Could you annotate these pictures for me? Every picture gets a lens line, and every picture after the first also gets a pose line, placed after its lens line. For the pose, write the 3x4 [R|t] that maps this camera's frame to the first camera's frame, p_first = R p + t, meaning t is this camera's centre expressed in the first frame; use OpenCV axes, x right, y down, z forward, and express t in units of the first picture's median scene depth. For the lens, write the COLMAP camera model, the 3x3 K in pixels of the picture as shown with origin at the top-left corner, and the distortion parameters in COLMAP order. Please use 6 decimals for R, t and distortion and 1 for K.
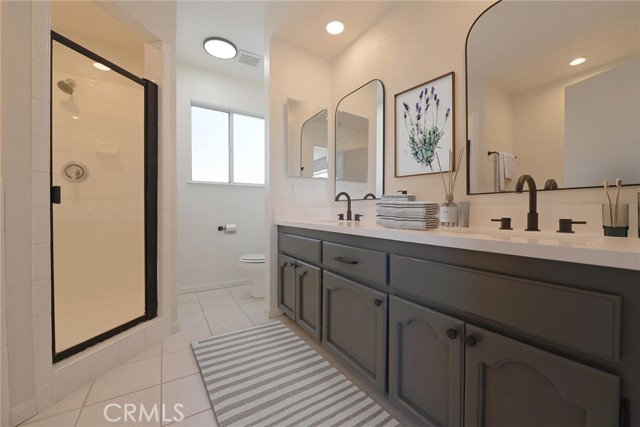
lens RADIAL K [[256.2, 0, 320.3], [0, 256.2, 211.1], [0, 0, 1]] dist [-0.004639, -0.000379]
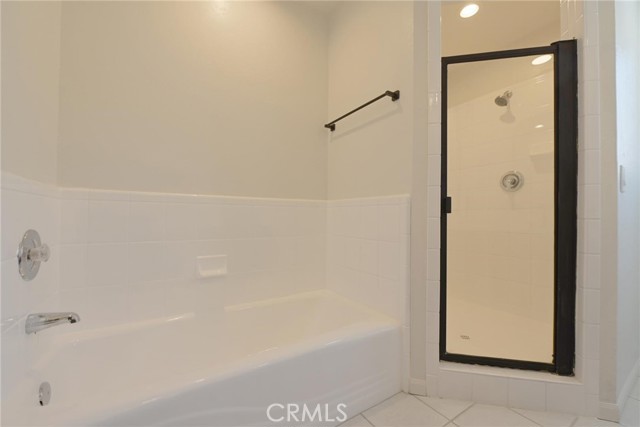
lens RADIAL K [[256.2, 0, 319.6], [0, 256.2, 214.7], [0, 0, 1]] dist [-0.004639, -0.000379]
pose [[0.029581, -0.010533, -0.999507, 0.023191], [-0.011307, 0.999877, -0.010872, -0.003341], [0.999498, 0.011623, 0.029458, 0.297234]]
